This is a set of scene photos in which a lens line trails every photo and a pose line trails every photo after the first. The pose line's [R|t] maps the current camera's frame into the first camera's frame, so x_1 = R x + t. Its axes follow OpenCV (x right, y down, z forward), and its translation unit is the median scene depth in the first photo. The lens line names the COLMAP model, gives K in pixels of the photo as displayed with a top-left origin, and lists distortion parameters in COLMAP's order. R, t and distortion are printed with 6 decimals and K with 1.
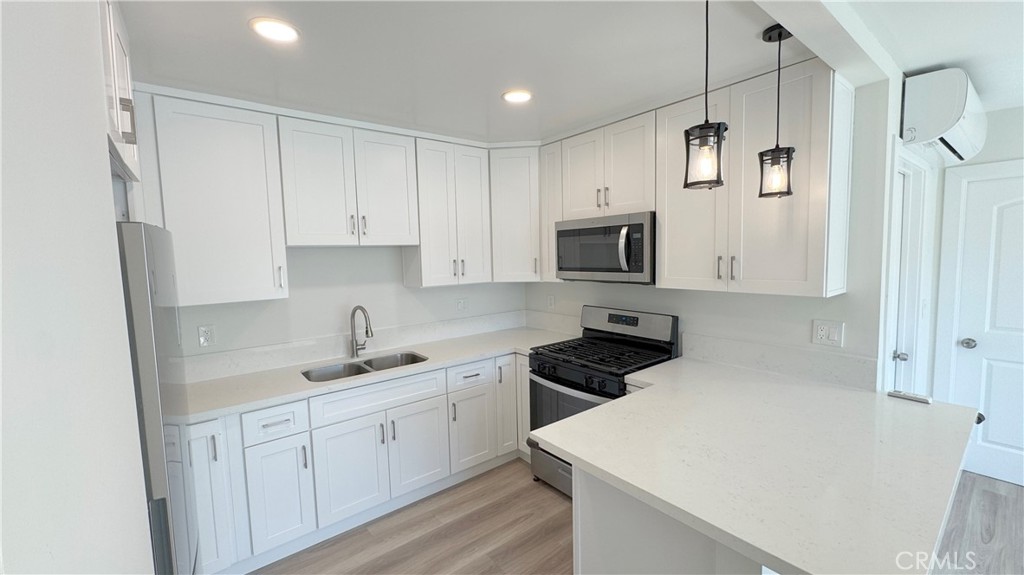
lens RADIAL K [[407.1, 0, 511.1], [0, 407.1, 285.9], [0, 0, 1]] dist [-0.002686, -0.000142]
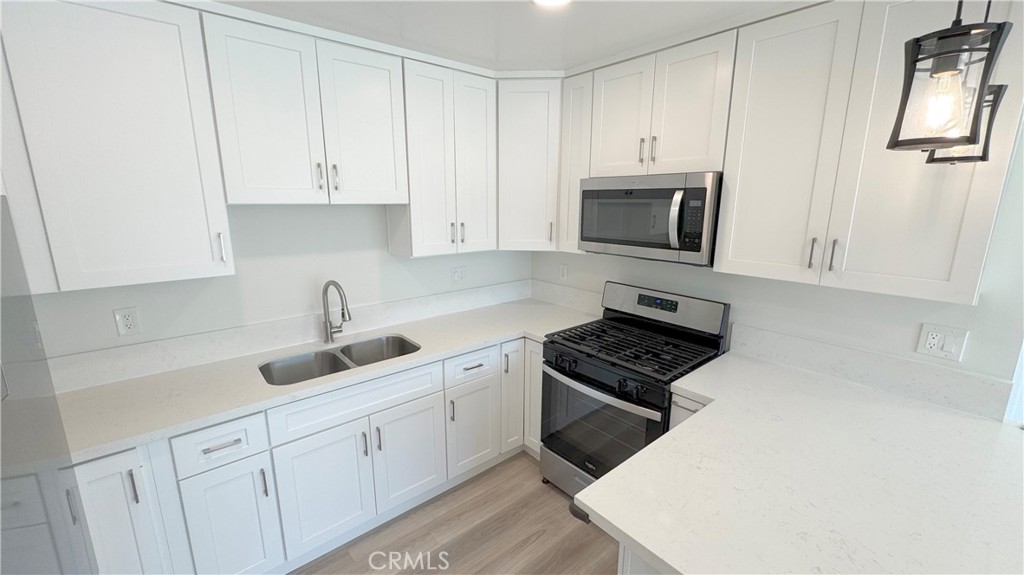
lens RADIAL K [[407.1, 0, 511.1], [0, 407.1, 285.9], [0, 0, 1]] dist [-0.002686, -0.000142]
pose [[0.998997, 0.021655, 0.039201, -0.059151], [-0.026516, 0.991410, 0.128078, -0.052711], [-0.036091, -0.128989, 0.990989, 0.208263]]
